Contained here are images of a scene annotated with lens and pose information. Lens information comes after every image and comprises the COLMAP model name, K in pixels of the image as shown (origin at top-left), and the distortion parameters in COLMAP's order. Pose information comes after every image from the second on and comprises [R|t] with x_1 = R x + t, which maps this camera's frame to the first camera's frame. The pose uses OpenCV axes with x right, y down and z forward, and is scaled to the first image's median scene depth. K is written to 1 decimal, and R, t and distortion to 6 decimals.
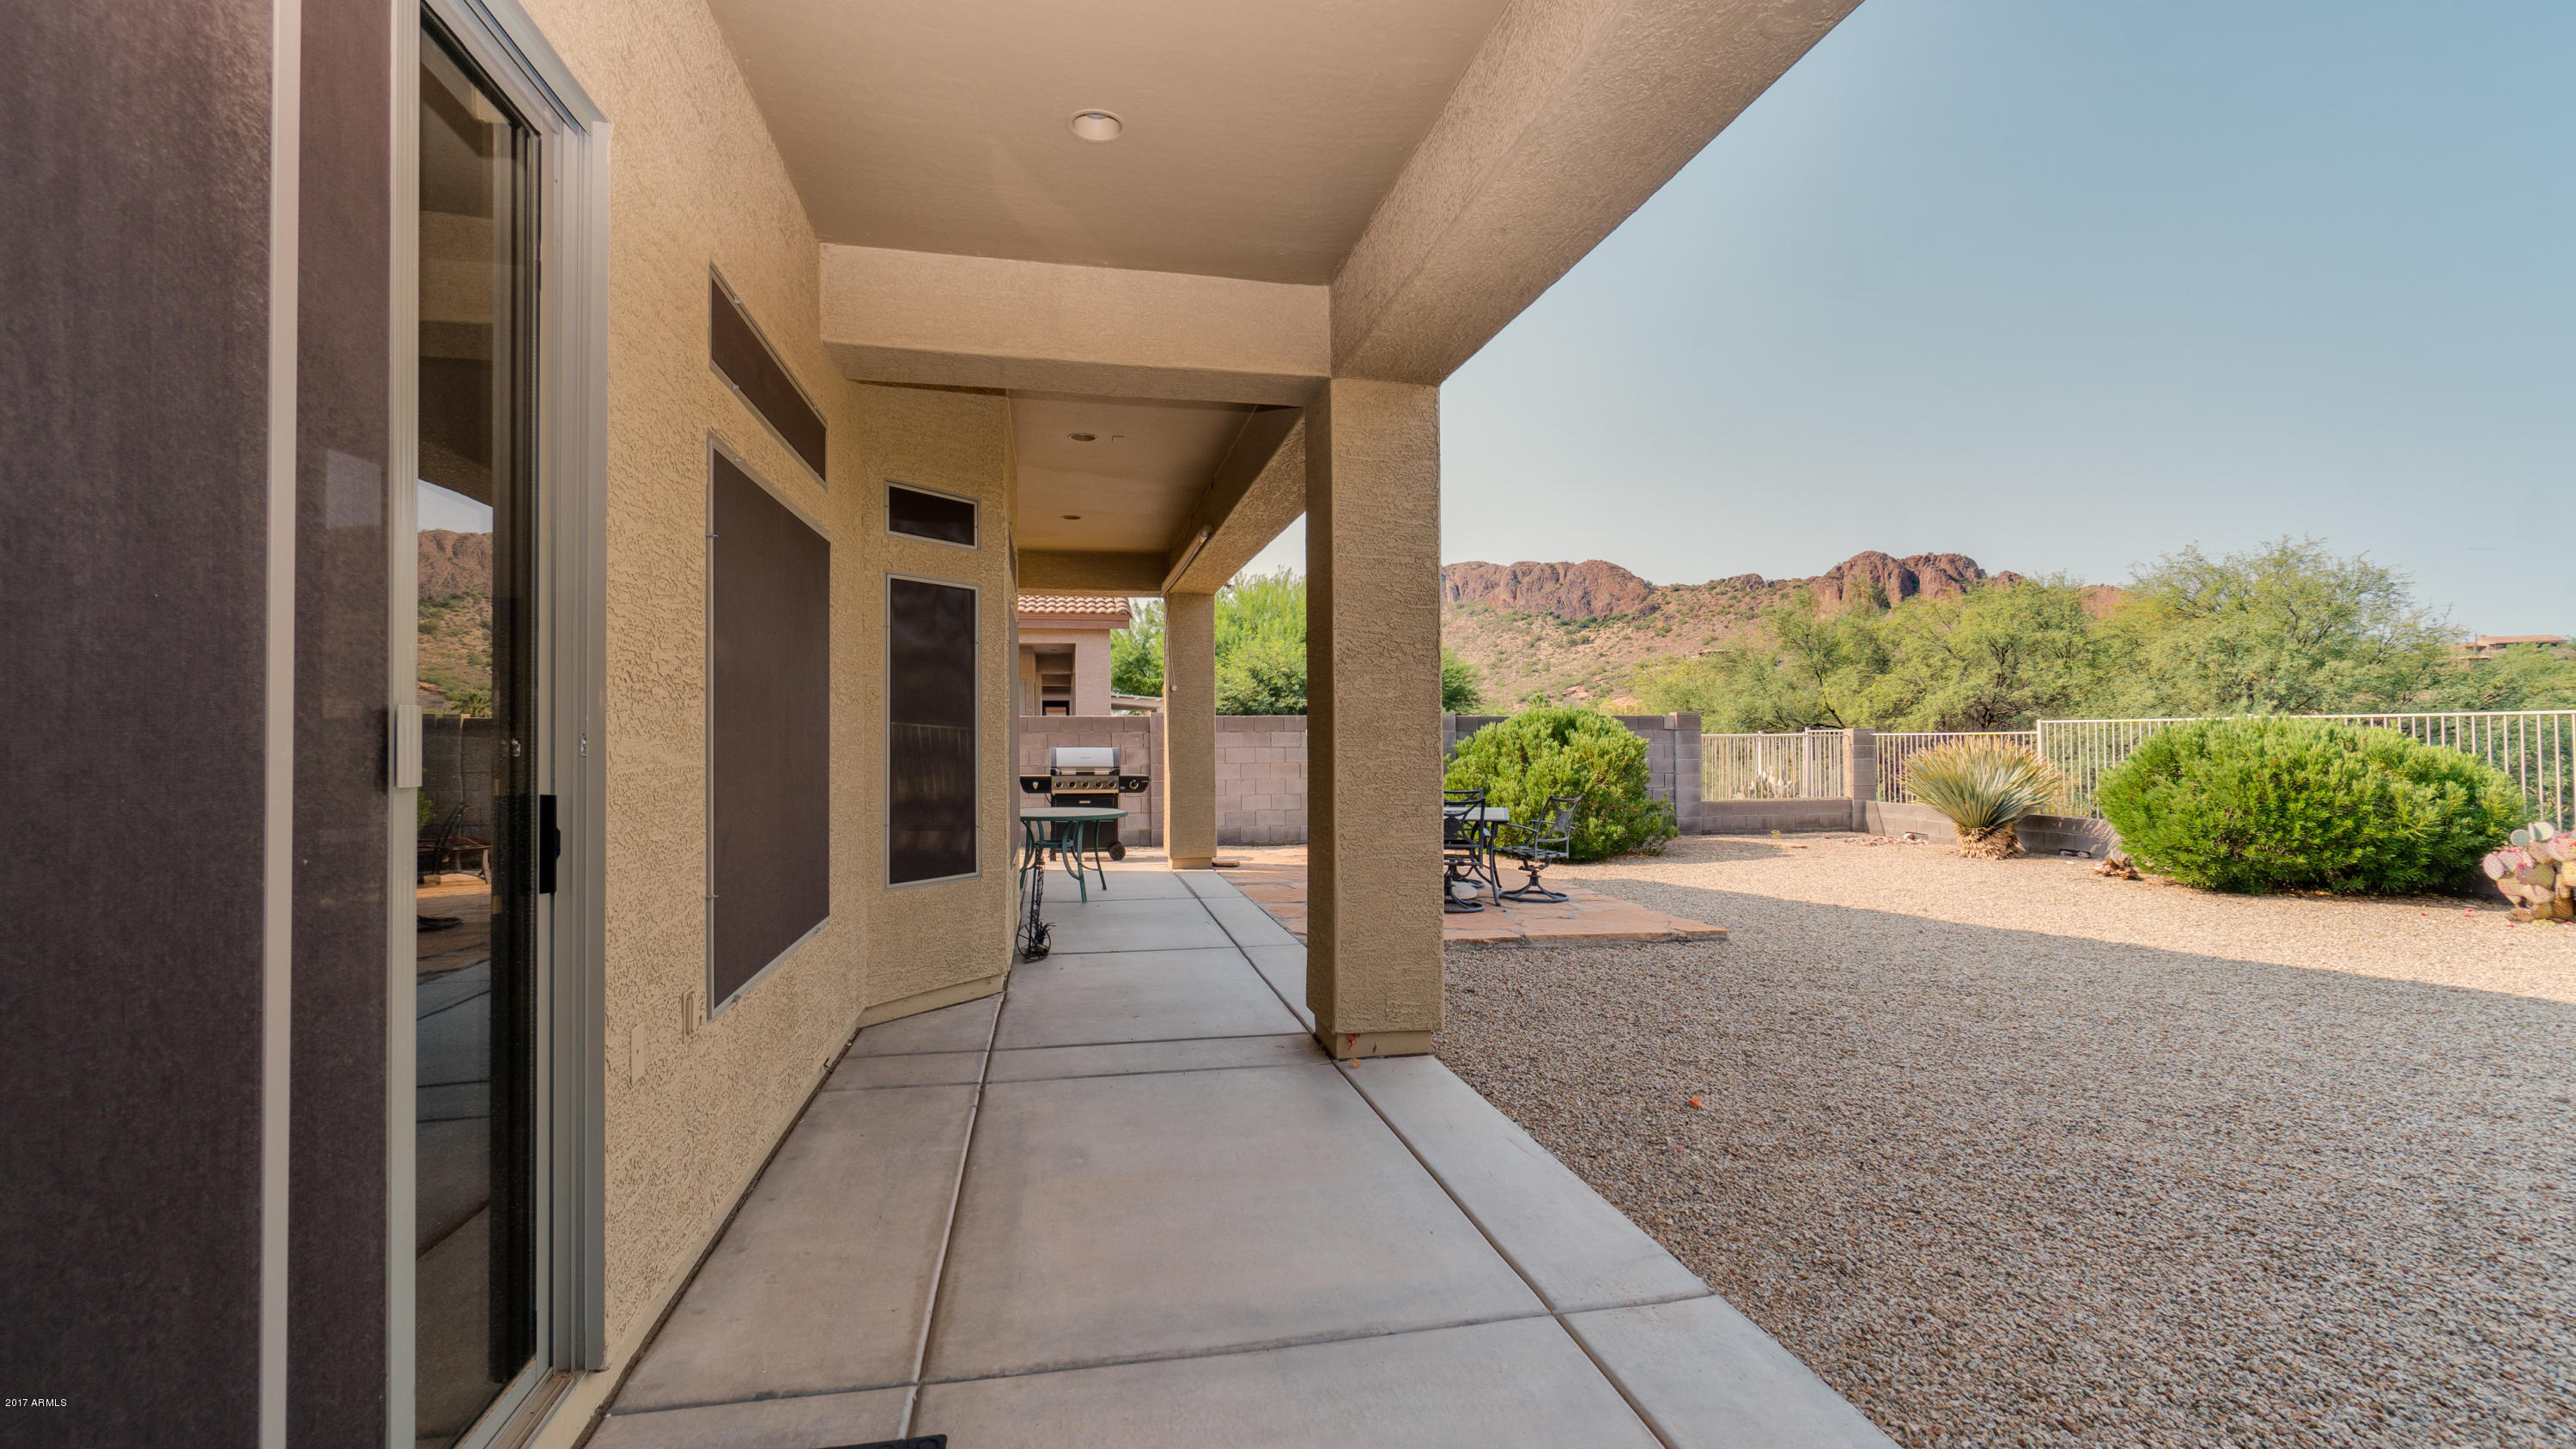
lens RADIAL K [[1103.6, 0, 1288.0], [0, 1103.6, 724.5], [0, 0, 1]] dist [-0.013256, 0.000066]
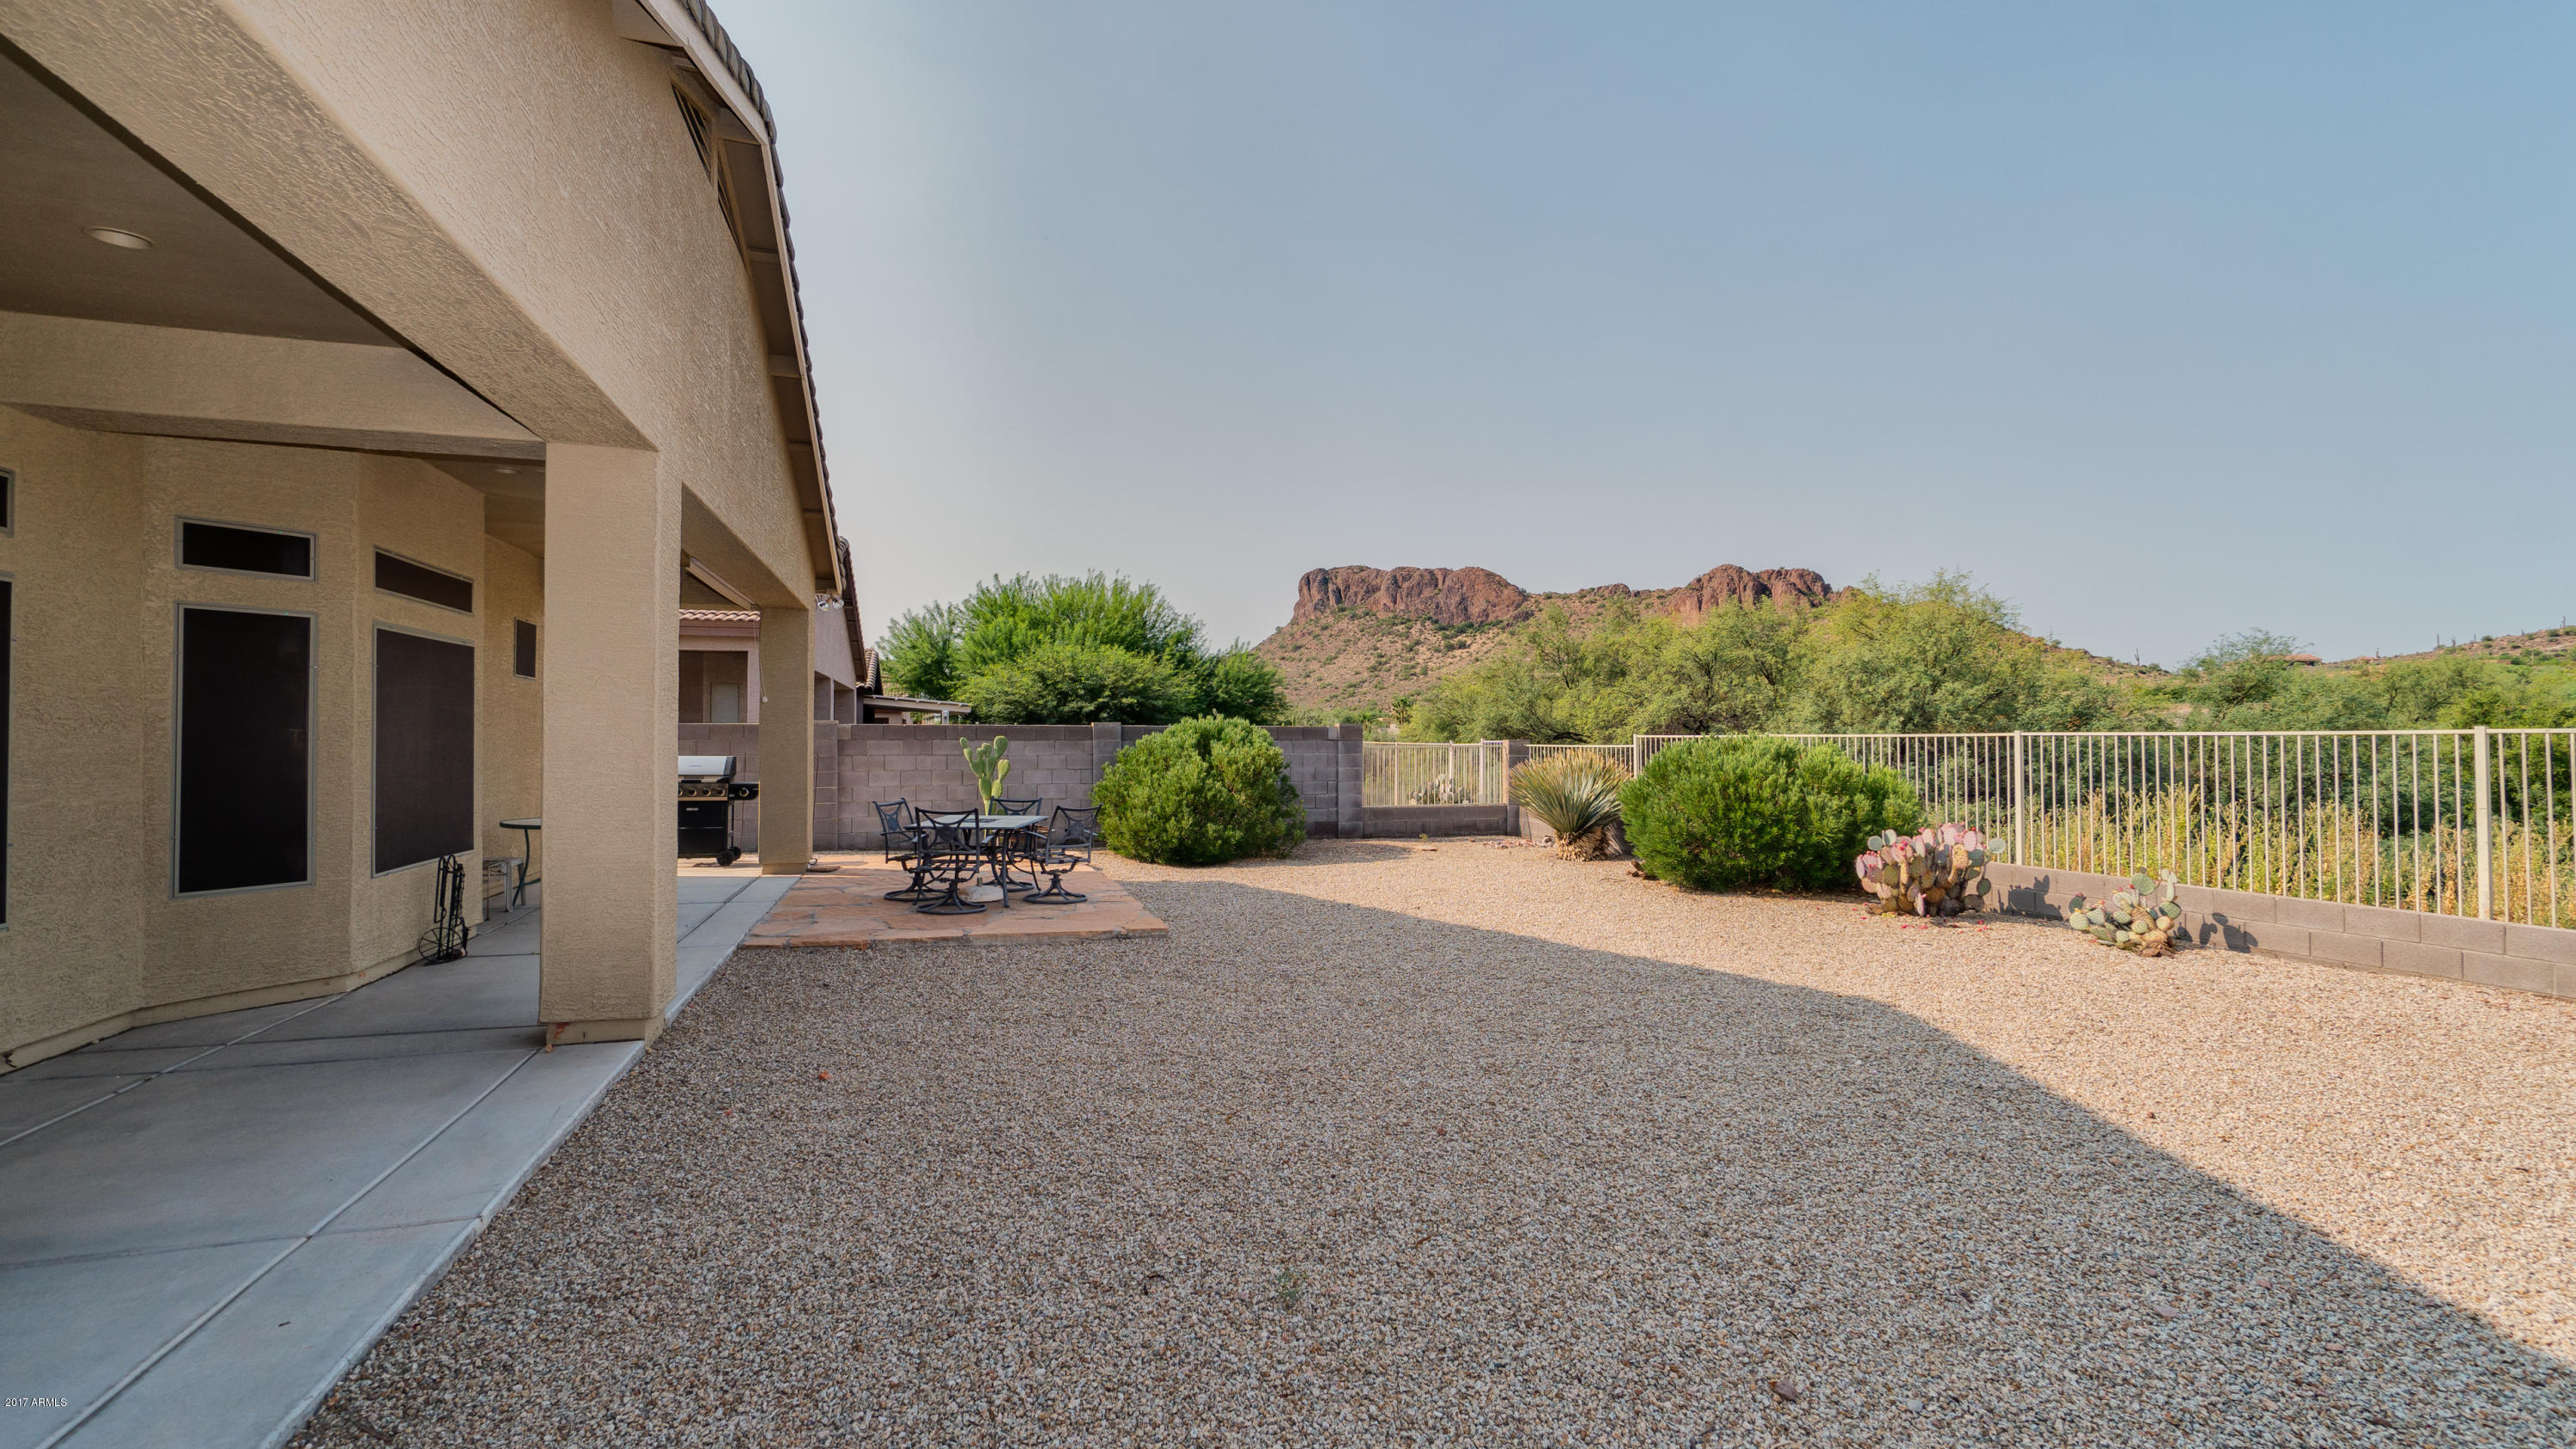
lens RADIAL K [[1101.6, 0, 1293.9], [0, 1101.6, 731.7], [0, 0, 1]] dist [-0.002681, -0.000009]
pose [[0.994126, 0.008131, 0.107924, 0.185978], [-0.008787, 0.999946, 0.005606, -0.008613], [-0.107873, -0.006521, 0.994143, -0.055663]]
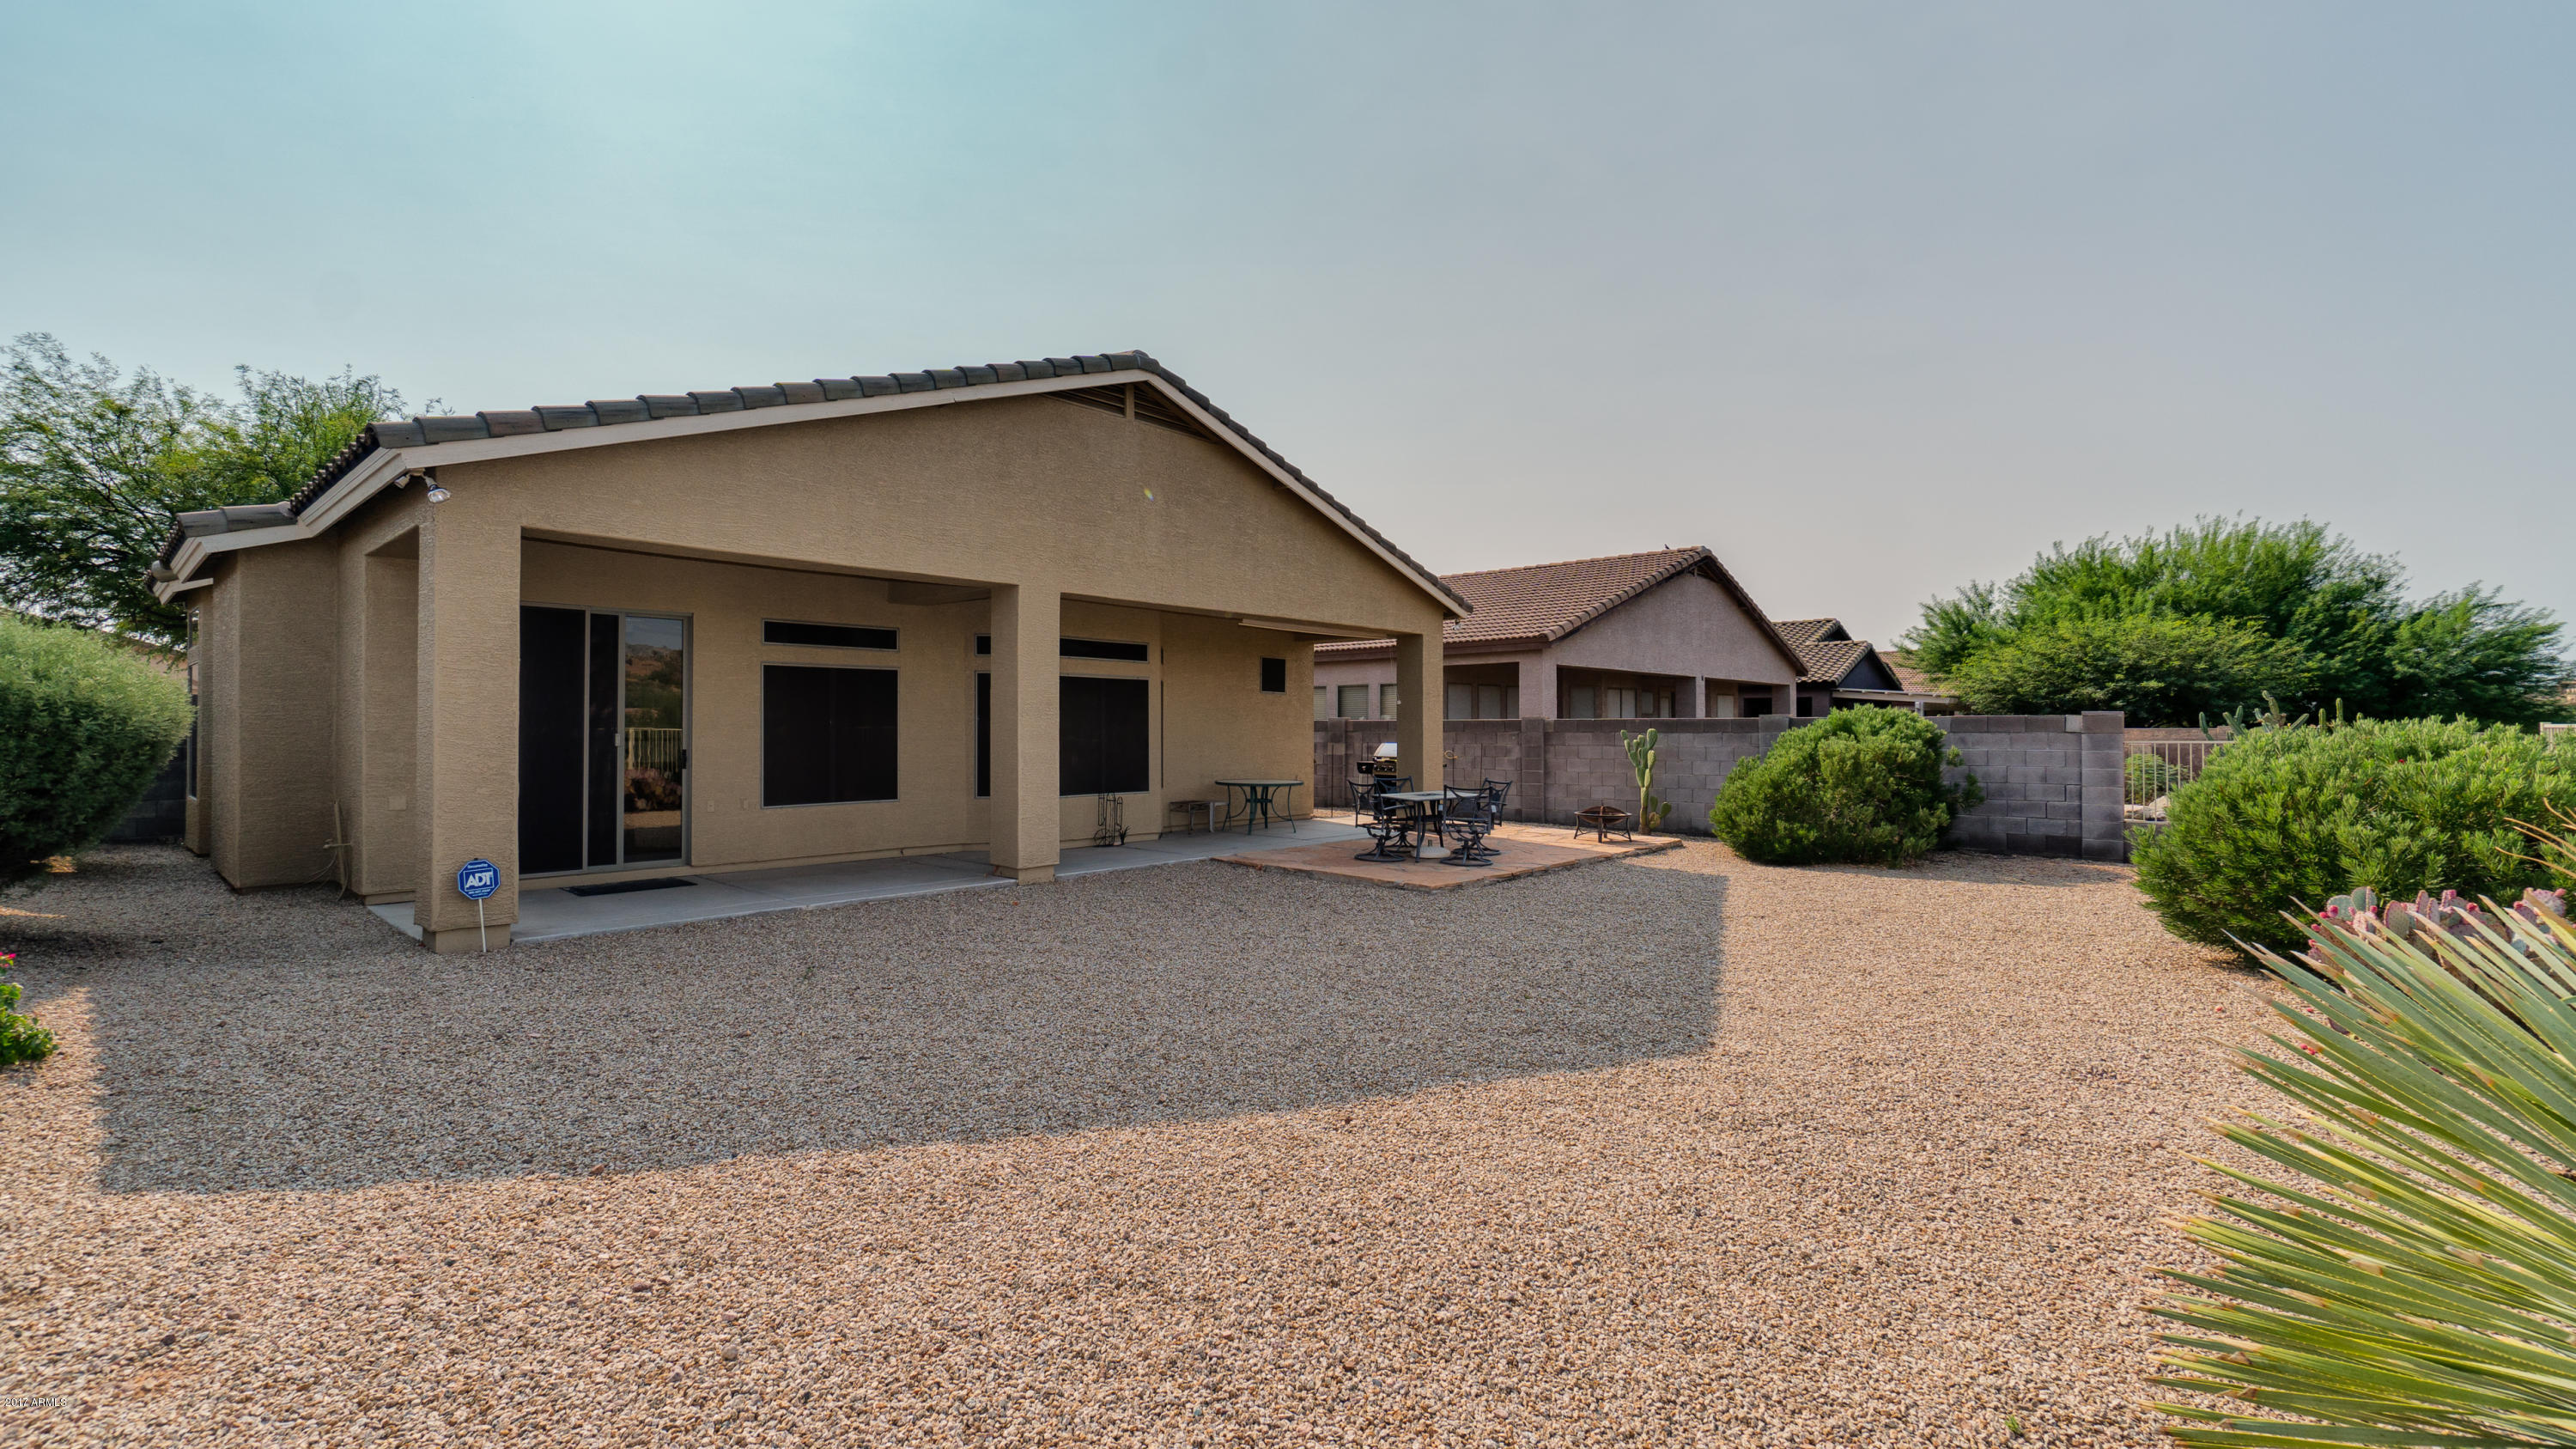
lens RADIAL K [[1101.6, 0, 1293.9], [0, 1101.6, 731.7], [0, 0, 1]] dist [-0.002681, -0.000009]
pose [[0.596188, 0.006847, -0.802816, 0.636546], [0.004937, 0.999913, 0.012193, -0.008735], [0.802830, -0.011233, 0.596103, 0.028138]]
